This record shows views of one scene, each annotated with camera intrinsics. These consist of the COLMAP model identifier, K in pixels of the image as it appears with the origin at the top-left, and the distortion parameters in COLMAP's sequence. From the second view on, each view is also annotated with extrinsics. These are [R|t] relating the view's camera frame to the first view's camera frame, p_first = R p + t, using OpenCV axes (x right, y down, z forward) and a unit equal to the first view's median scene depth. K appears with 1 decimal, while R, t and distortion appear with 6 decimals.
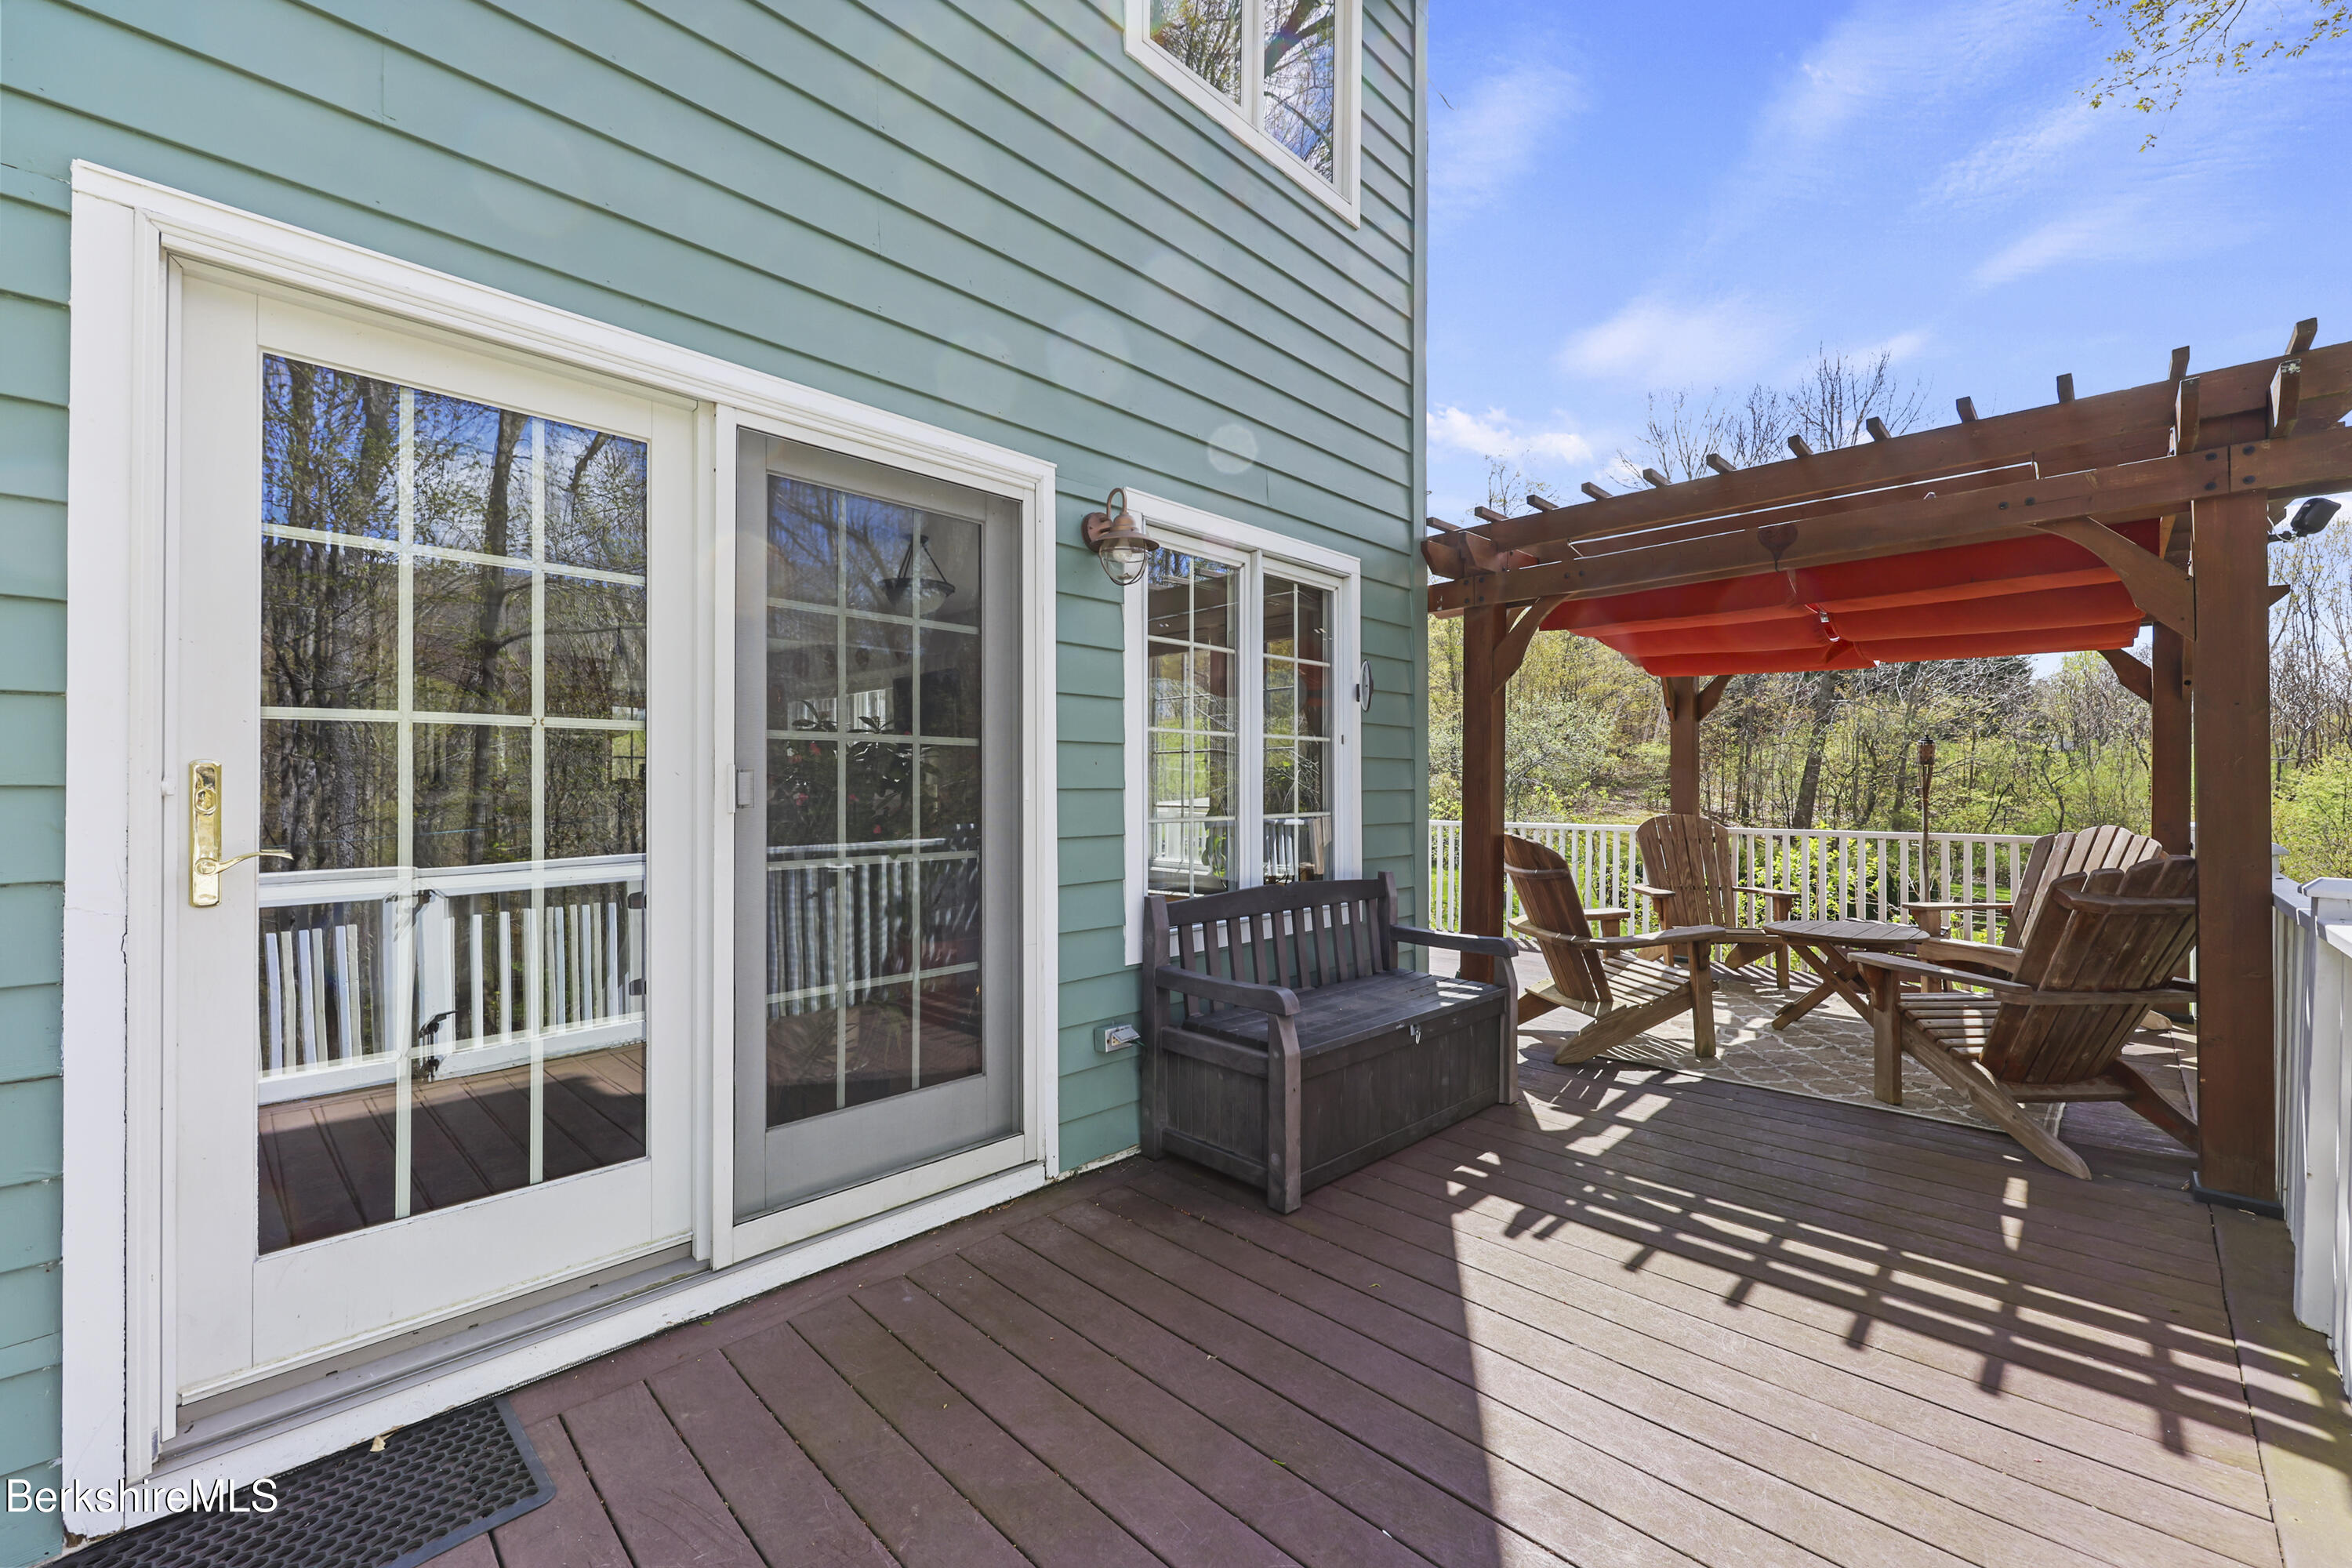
lens RADIAL K [[942.0, 0, 1158.8], [0, 942.0, 788.2], [0, 0, 1]] dist [-0.000291, -0.000186]
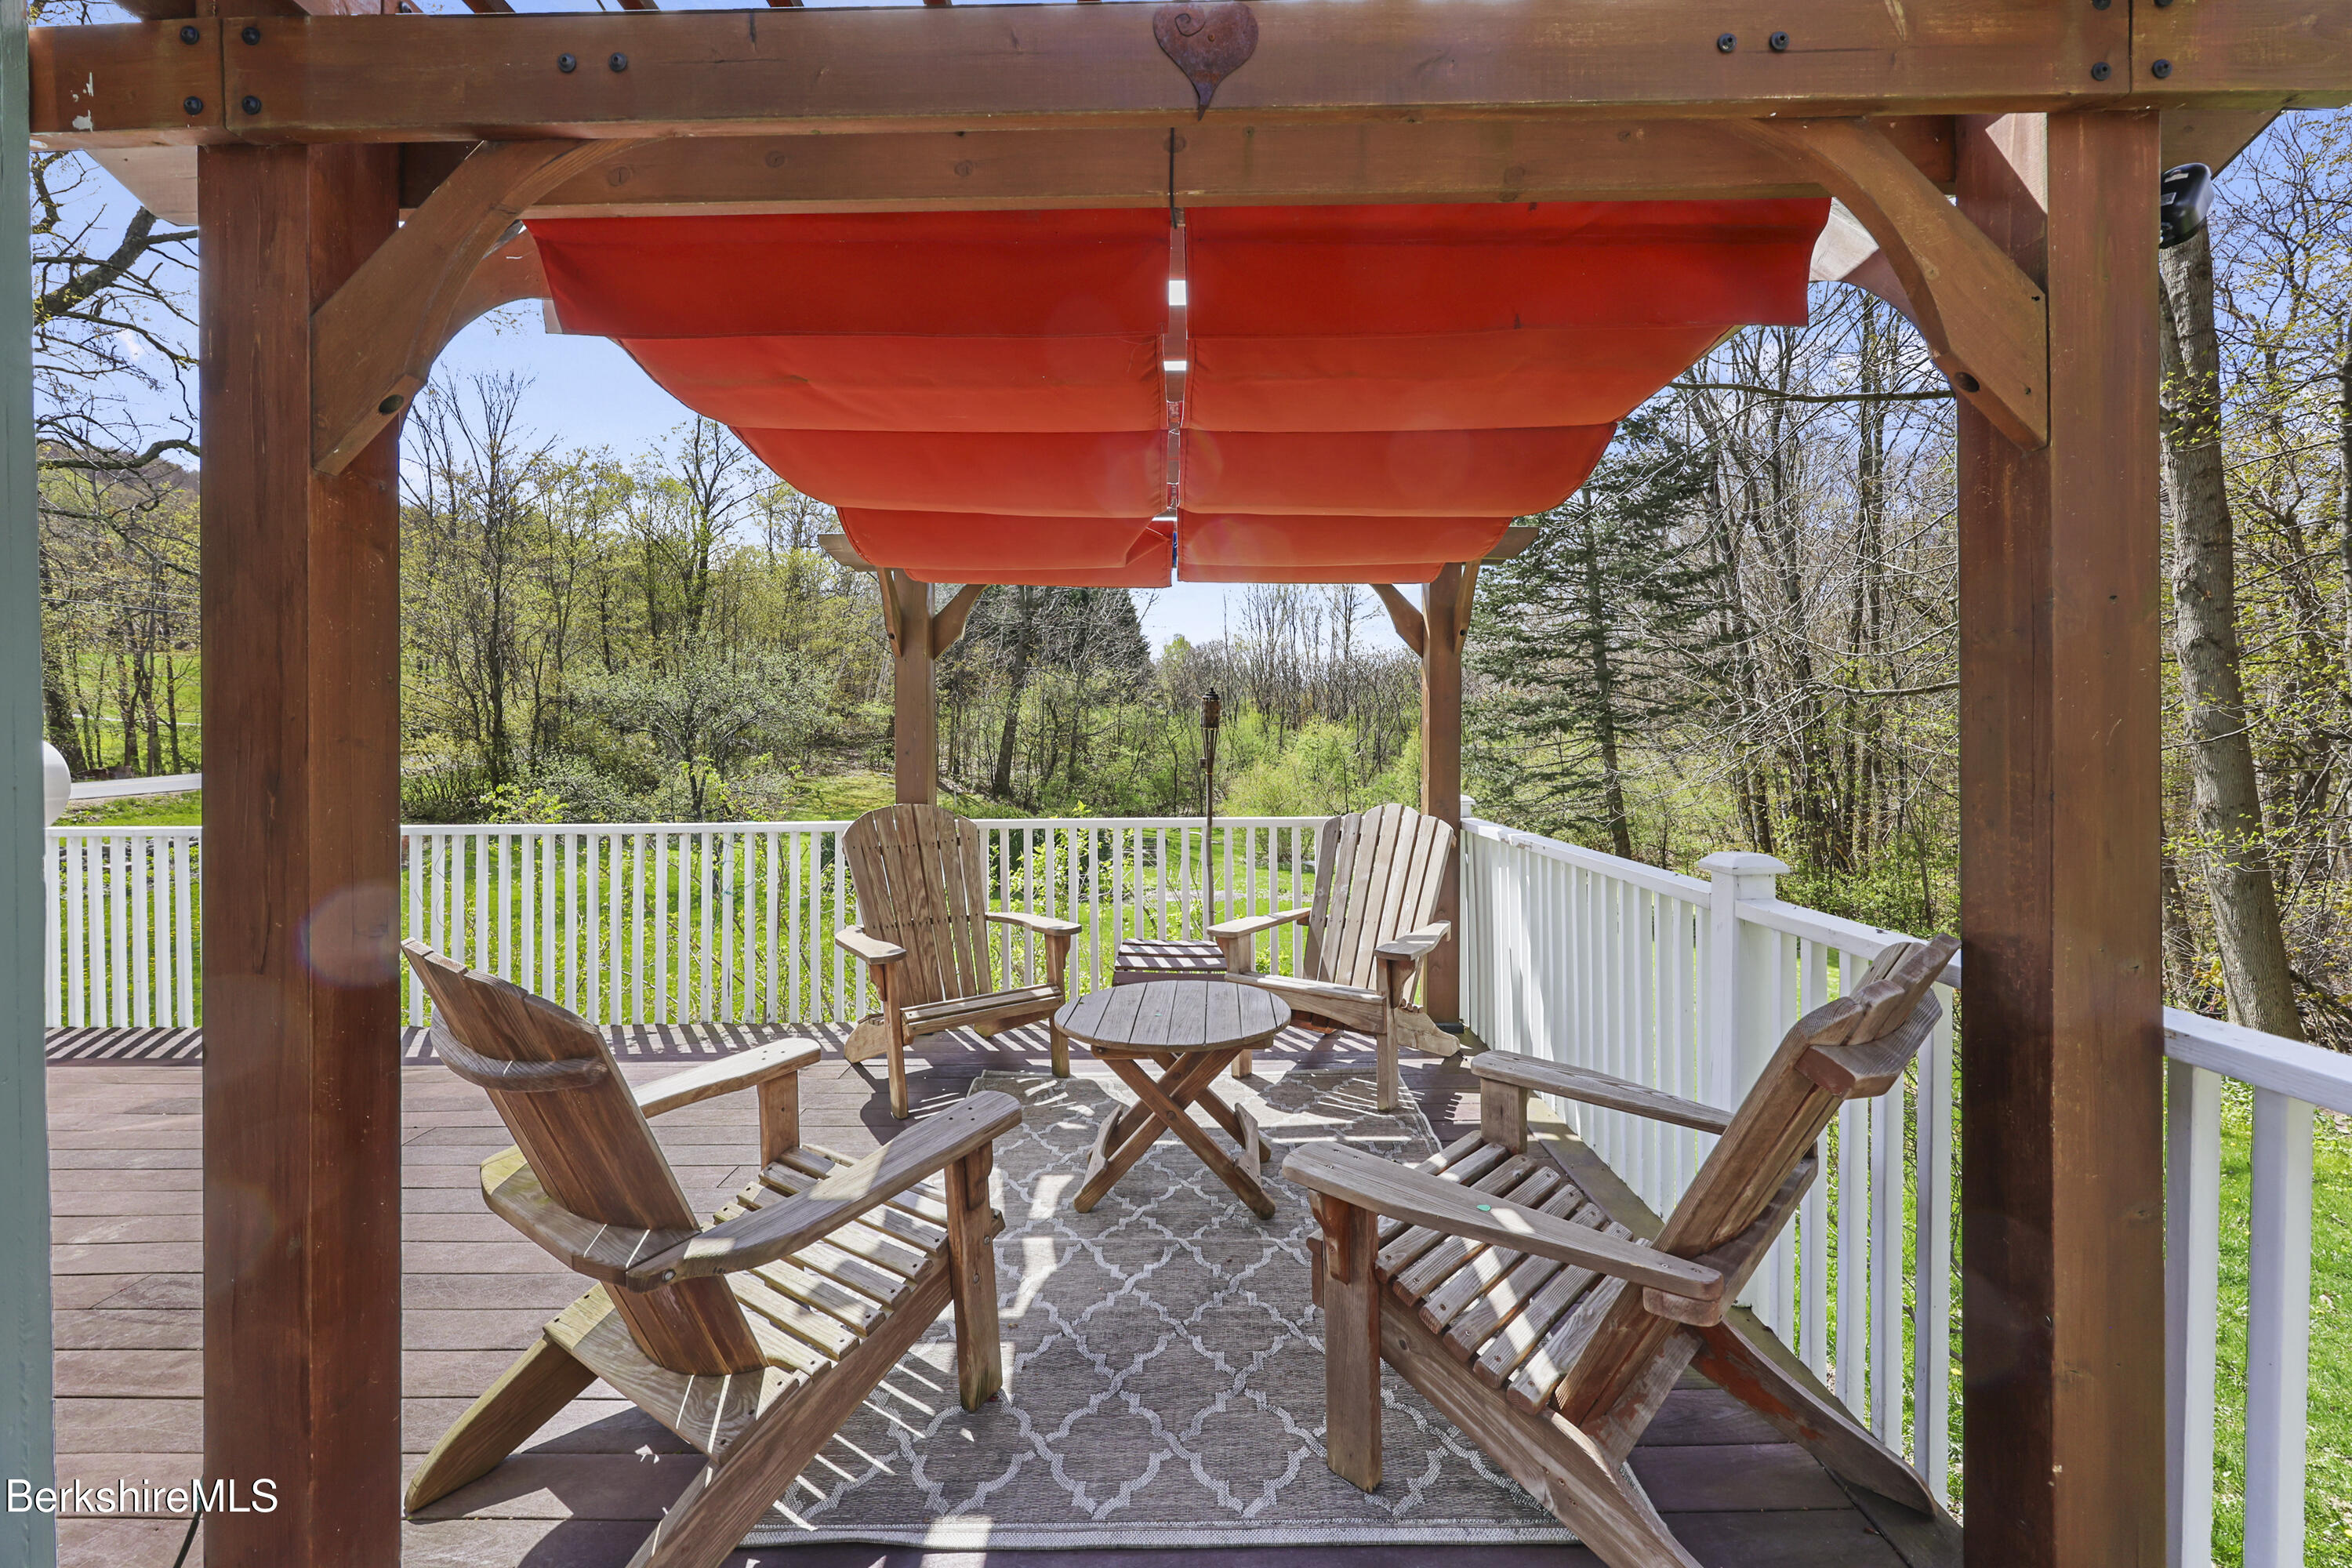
lens RADIAL K [[946.7, 0, 1206.9], [0, 946.7, 739.2], [0, 0, 1]] dist [-0.000476, 0.000038]
pose [[0.682306, -0.003637, 0.731057, 0.405294], [0.009430, 0.999948, -0.003826, -0.020033], [-0.731006, 0.009504, 0.682305, 0.756161]]
